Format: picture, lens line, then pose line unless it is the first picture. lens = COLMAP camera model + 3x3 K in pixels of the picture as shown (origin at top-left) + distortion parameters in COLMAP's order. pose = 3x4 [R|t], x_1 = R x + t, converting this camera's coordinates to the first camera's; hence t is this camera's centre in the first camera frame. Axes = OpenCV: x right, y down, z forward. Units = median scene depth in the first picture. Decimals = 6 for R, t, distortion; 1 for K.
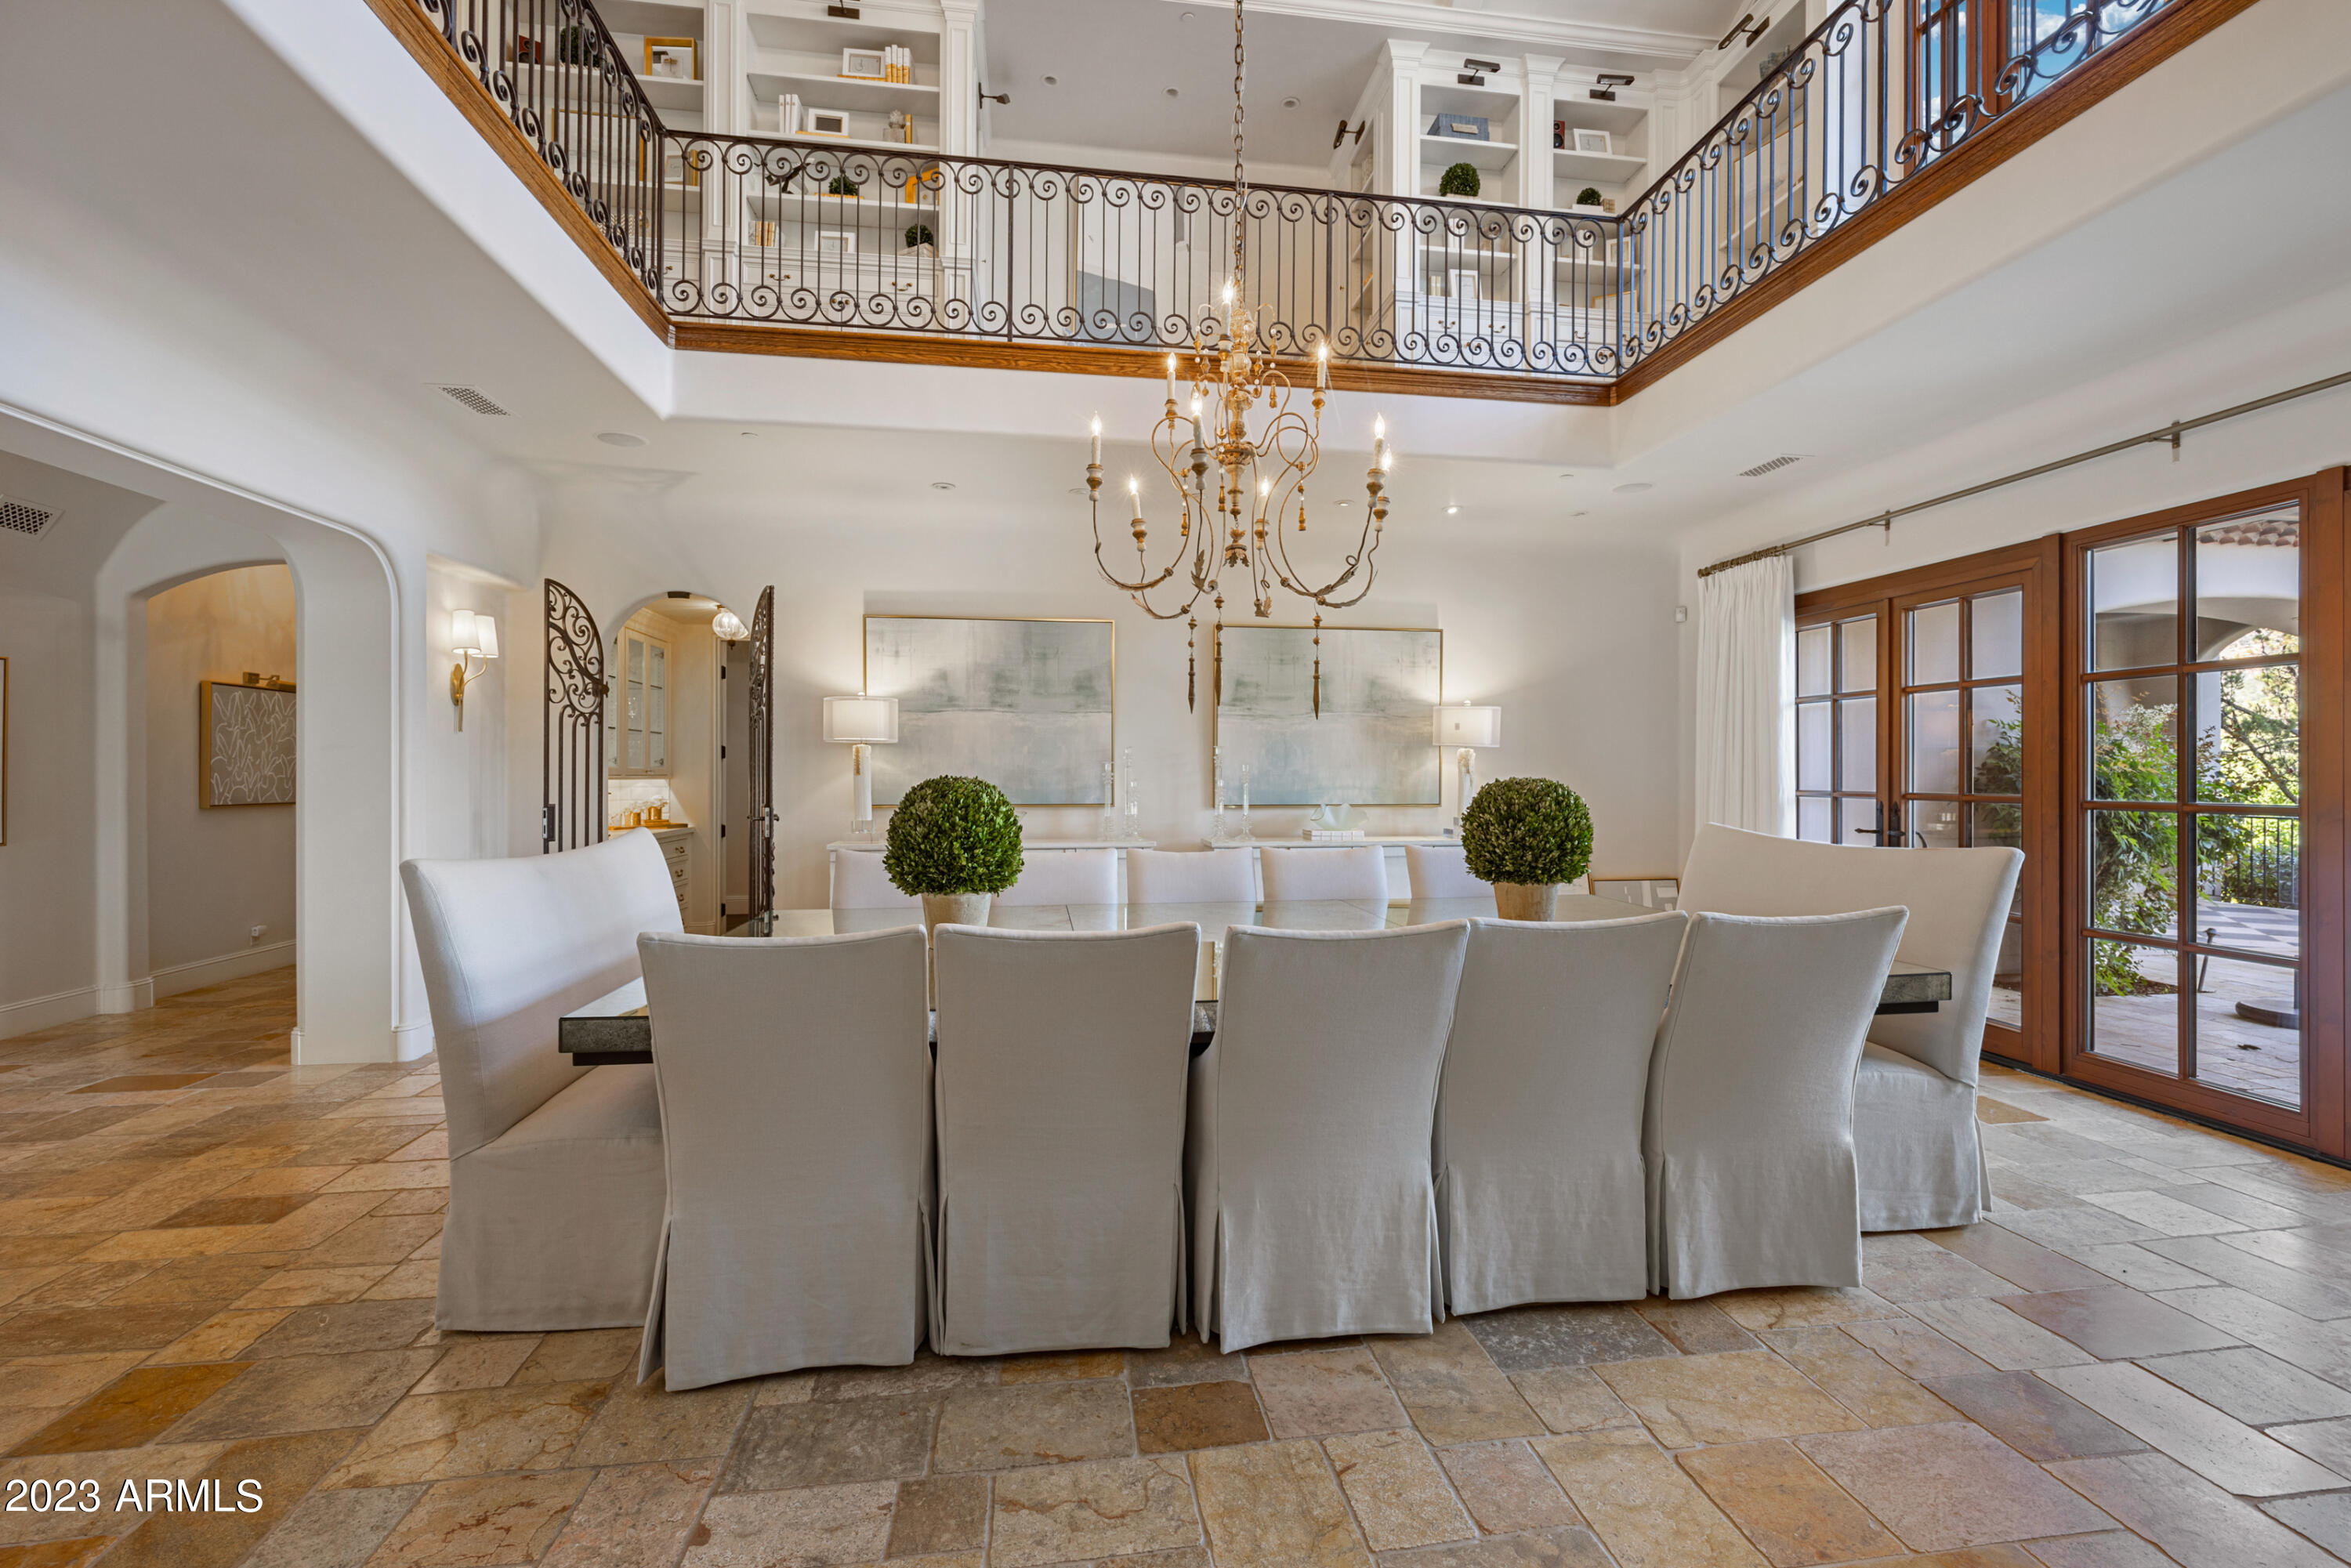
lens RADIAL K [[943.3, 0, 1181.4], [0, 943.3, 777.4], [0, 0, 1]] dist [-0.002725, -0.000161]
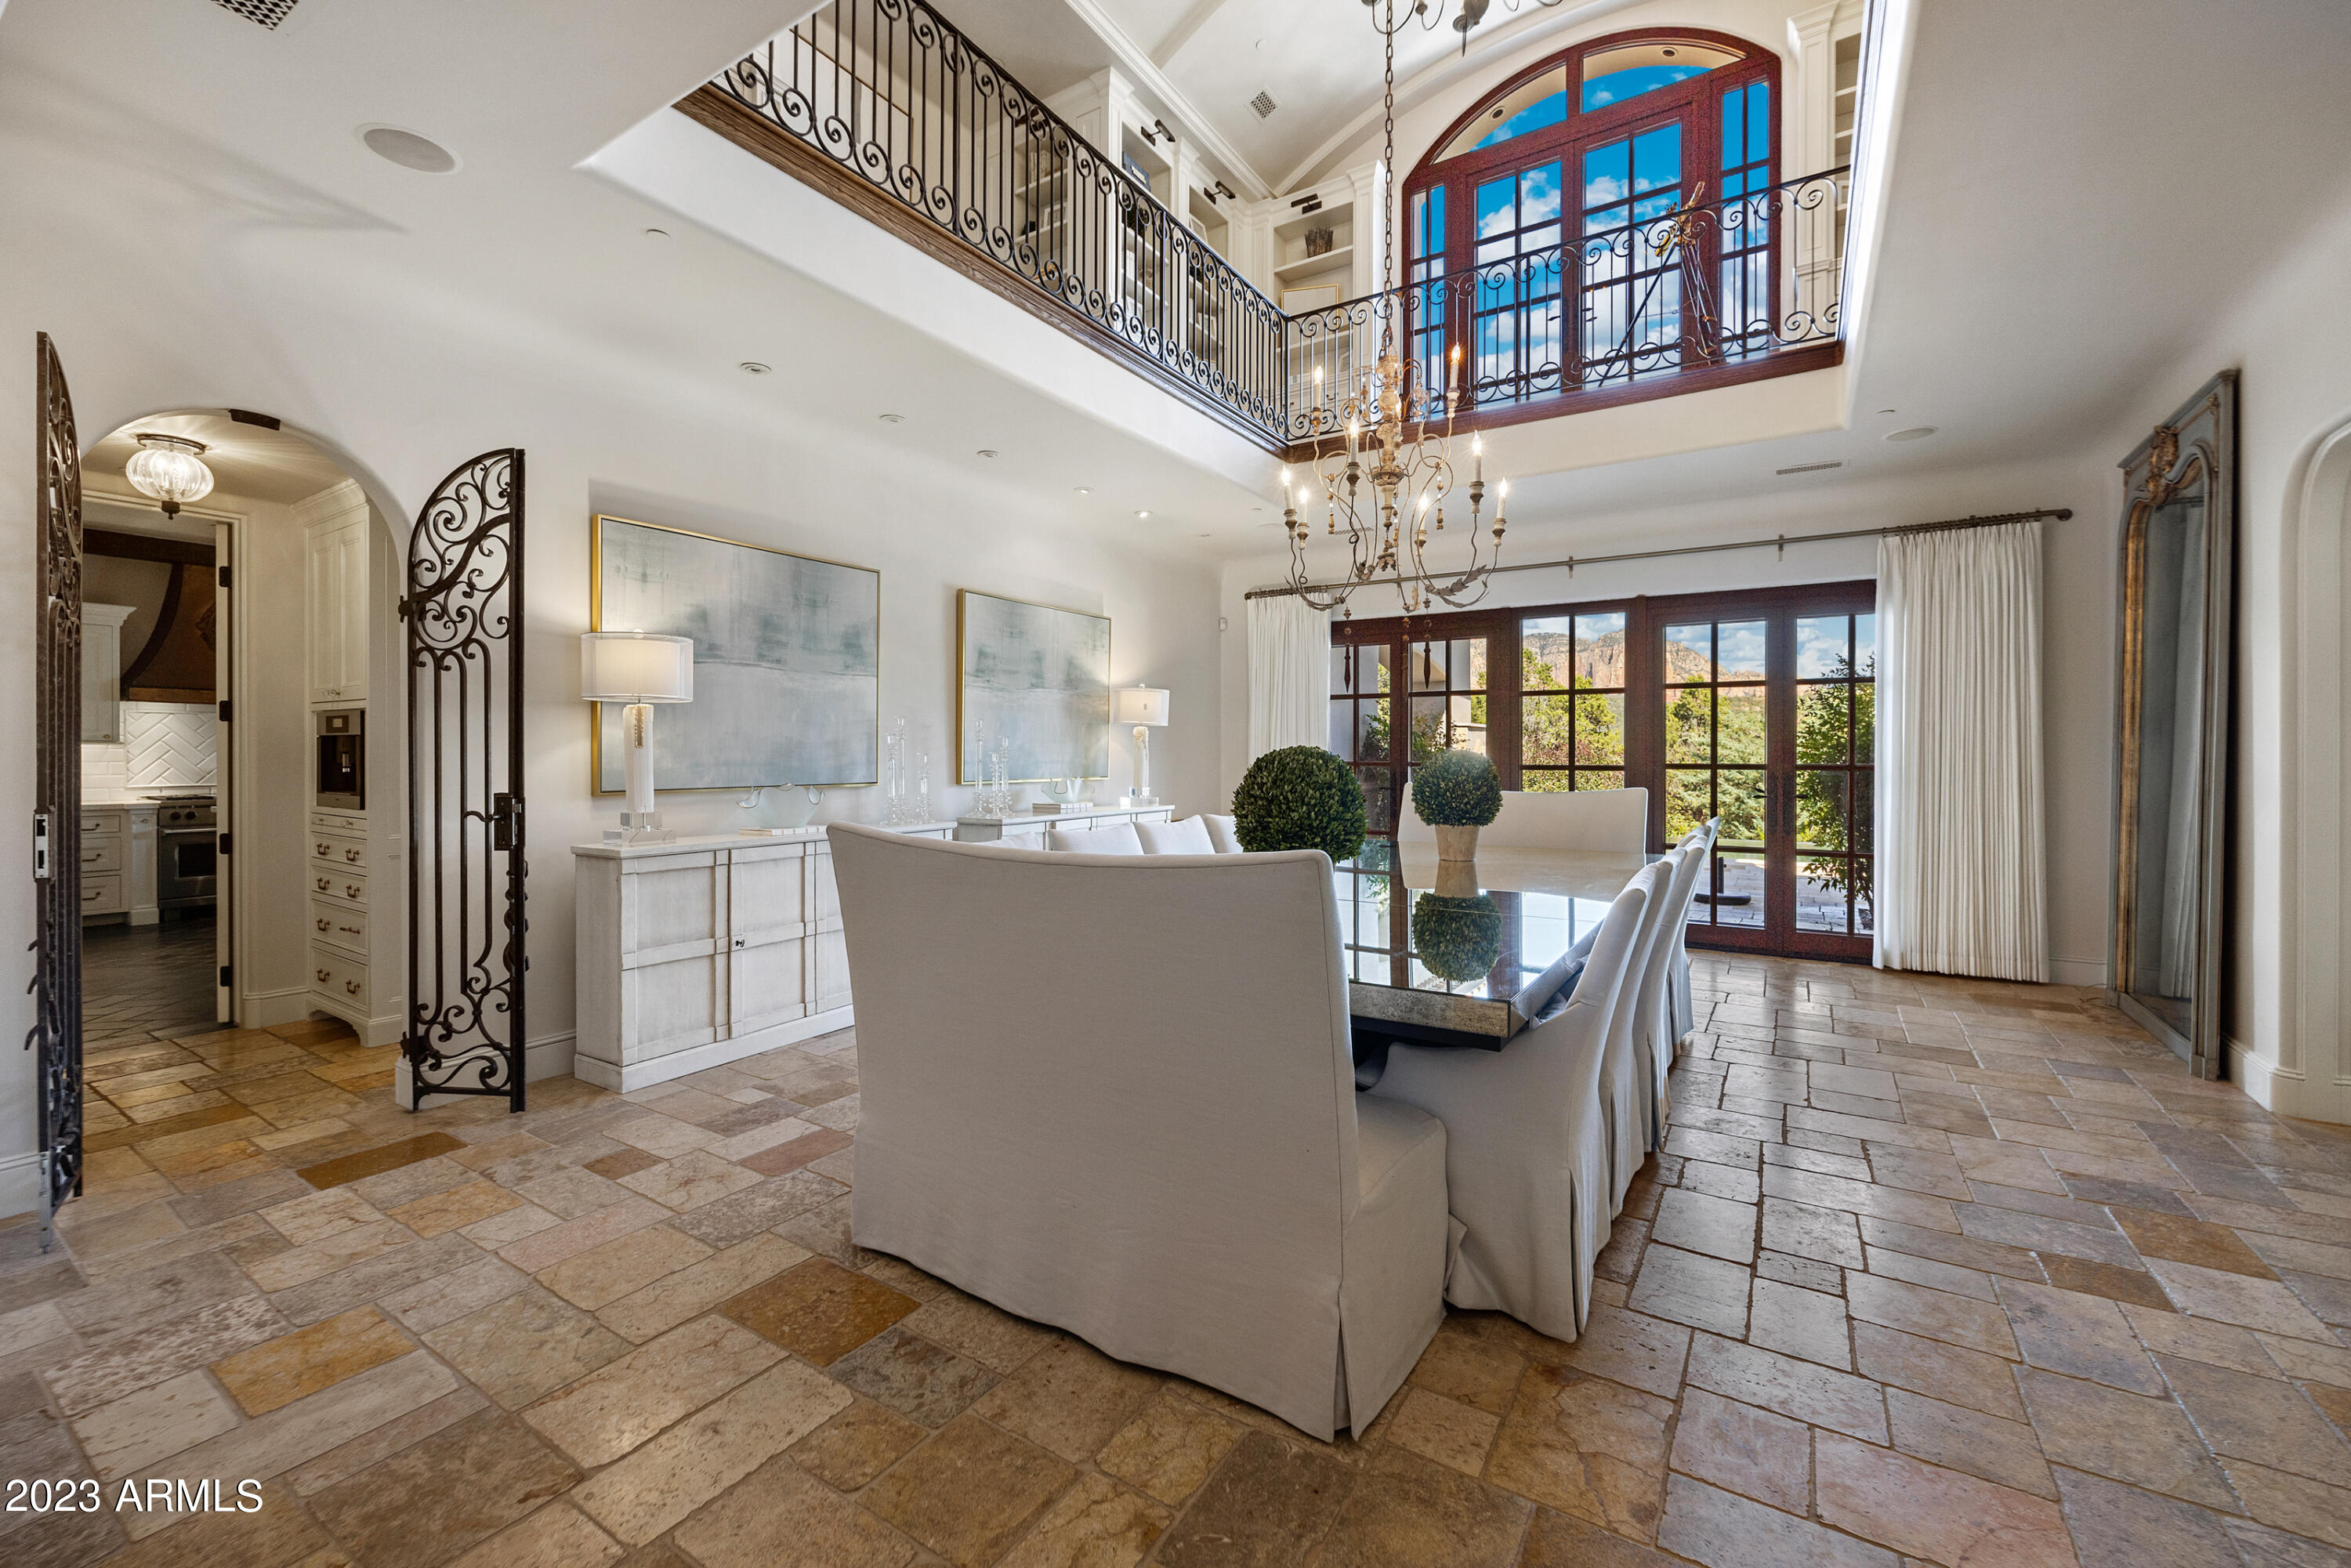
lens RADIAL K [[961.0, 0, 1171.3], [0, 961.0, 758.9], [0, 0, 1]] dist [-0.000711, -0.000036]
pose [[0.666900, -0.005083, 0.745129, -0.561270], [0.003128, 0.999987, 0.004022, 0.003678], [-0.745140, -0.000352, 0.666908, 0.216292]]
